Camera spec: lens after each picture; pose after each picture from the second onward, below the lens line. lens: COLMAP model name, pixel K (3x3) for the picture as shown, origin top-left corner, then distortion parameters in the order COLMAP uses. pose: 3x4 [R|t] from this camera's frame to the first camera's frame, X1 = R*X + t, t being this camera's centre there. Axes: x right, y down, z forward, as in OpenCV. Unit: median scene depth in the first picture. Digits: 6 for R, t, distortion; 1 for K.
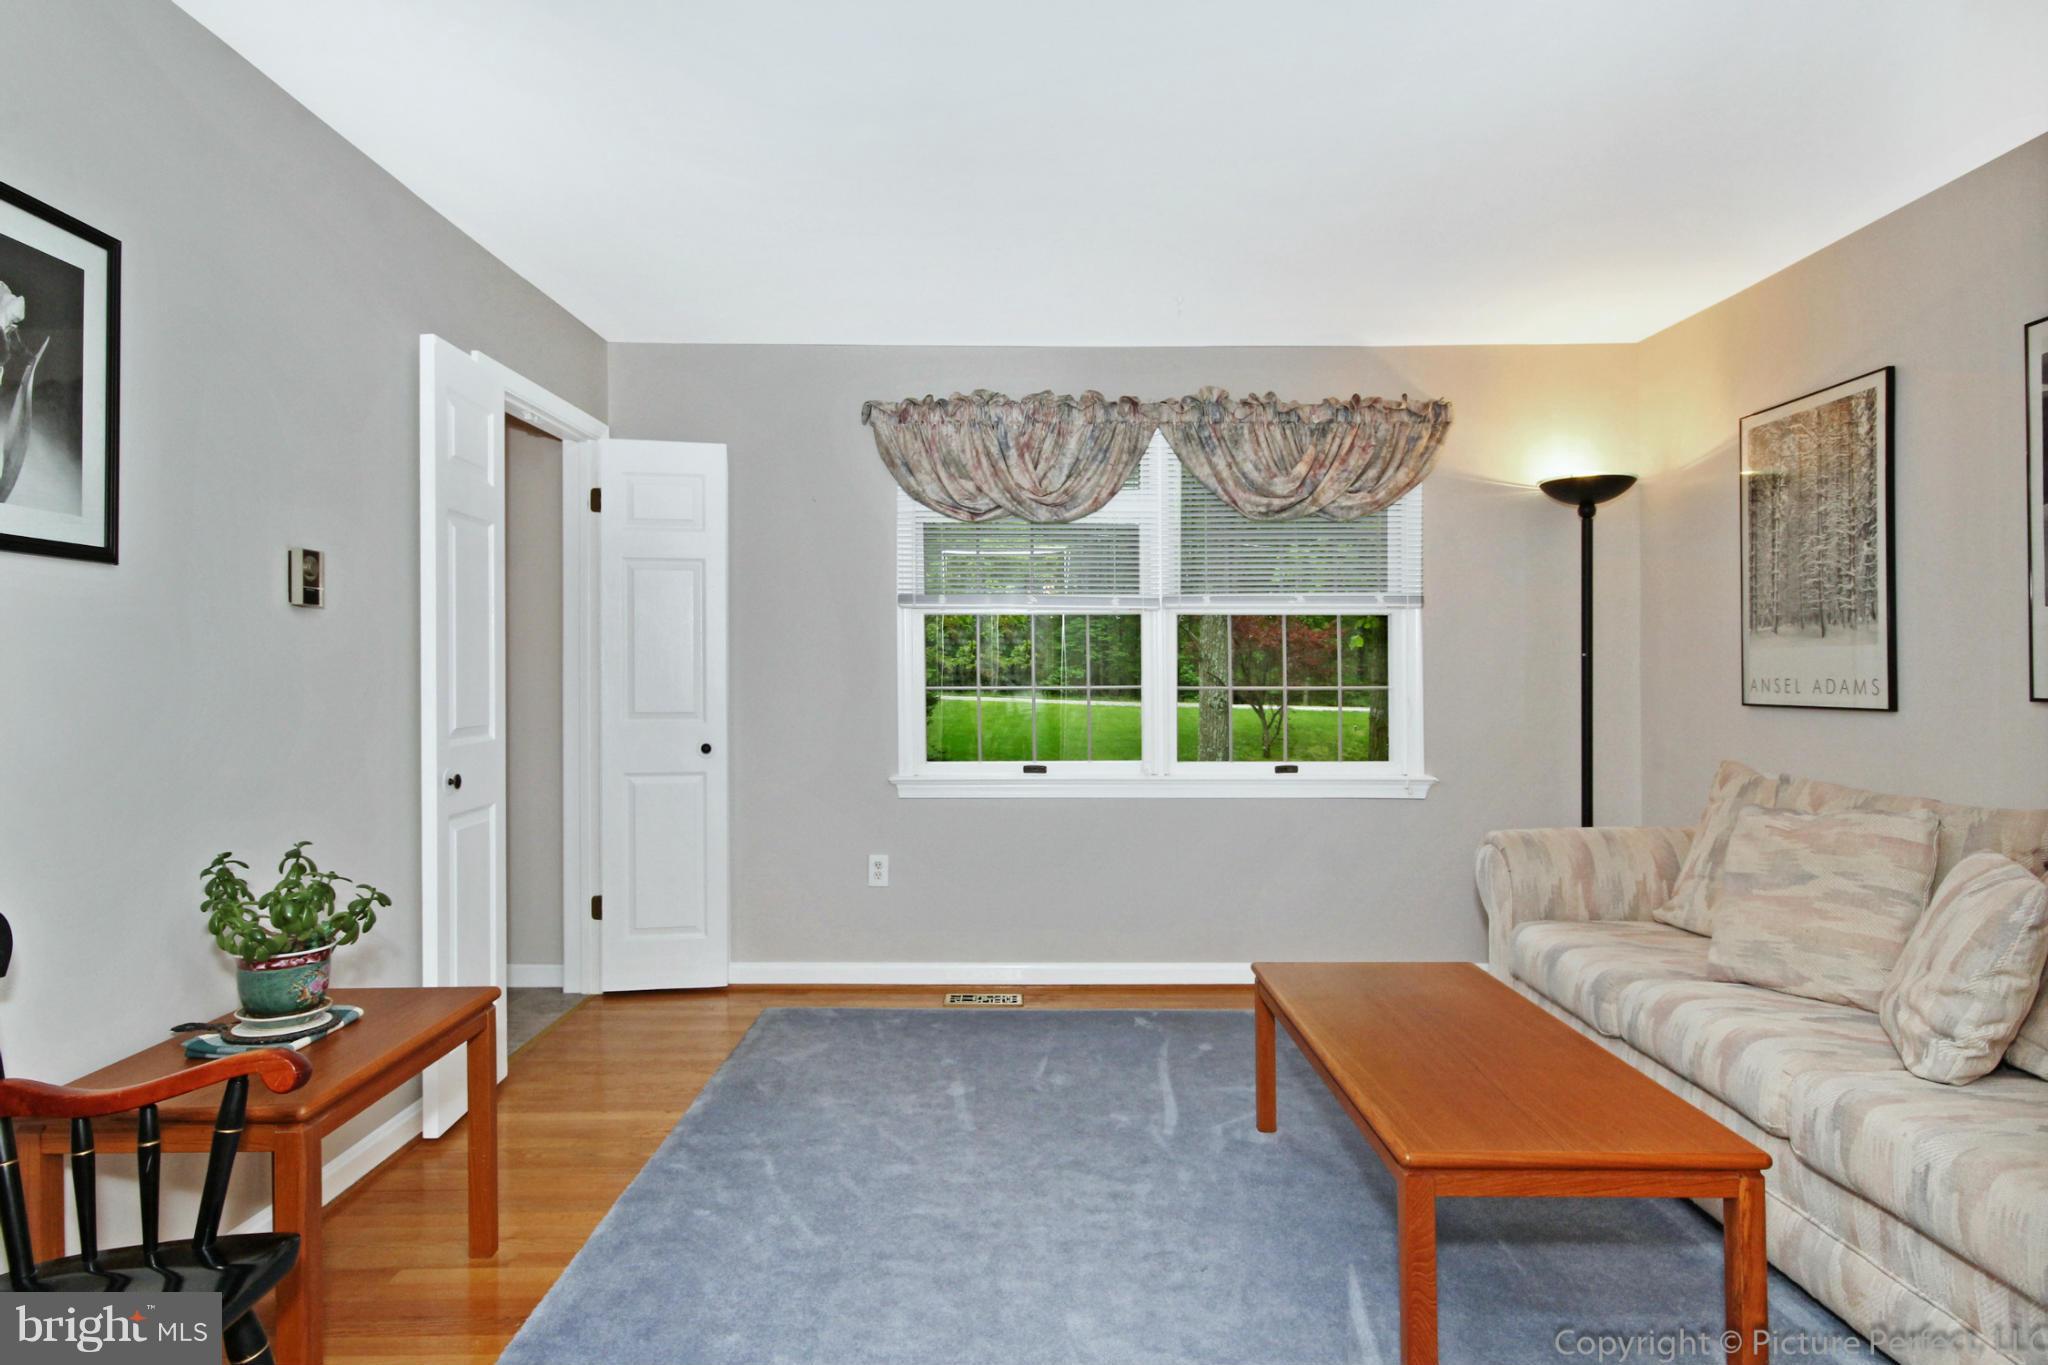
lens RADIAL K [[1097.6, 0, 1014.7], [0, 1097.6, 676.5], [0, 0, 1]] dist [0.001148, 0.000450]
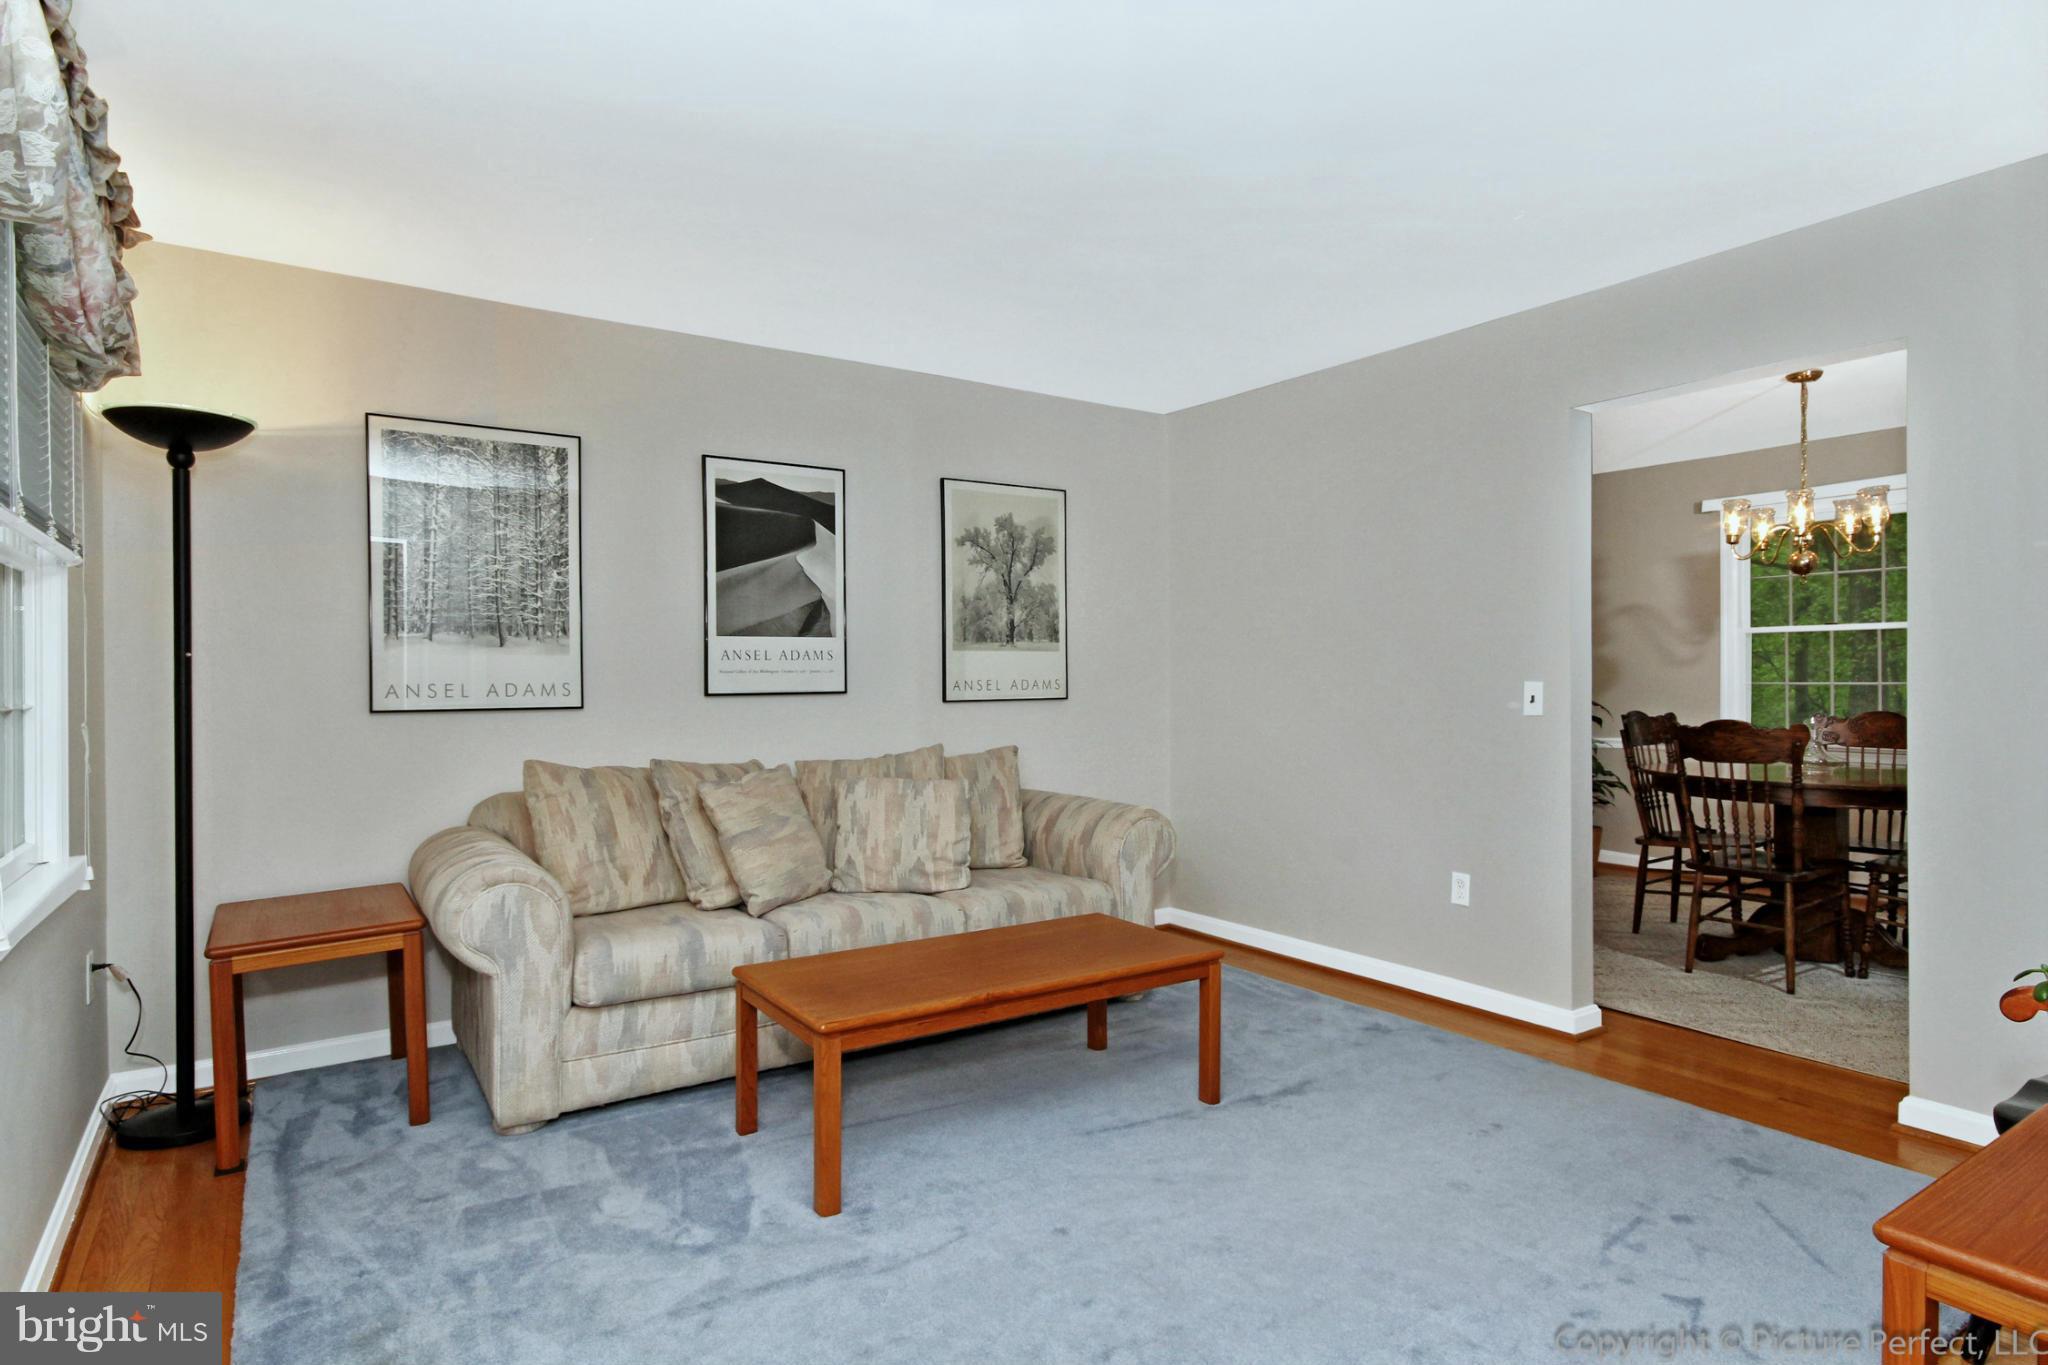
lens RADIAL K [[1097.6, 0, 1014.7], [0, 1097.6, 676.5], [0, 0, 1]] dist [0.001148, 0.000450]
pose [[-0.543477, -0.003026, 0.839418, -0.508971], [0.003621, 0.999976, 0.005949, -0.010183], [-0.839416, 0.006273, -0.543453, 1.188879]]
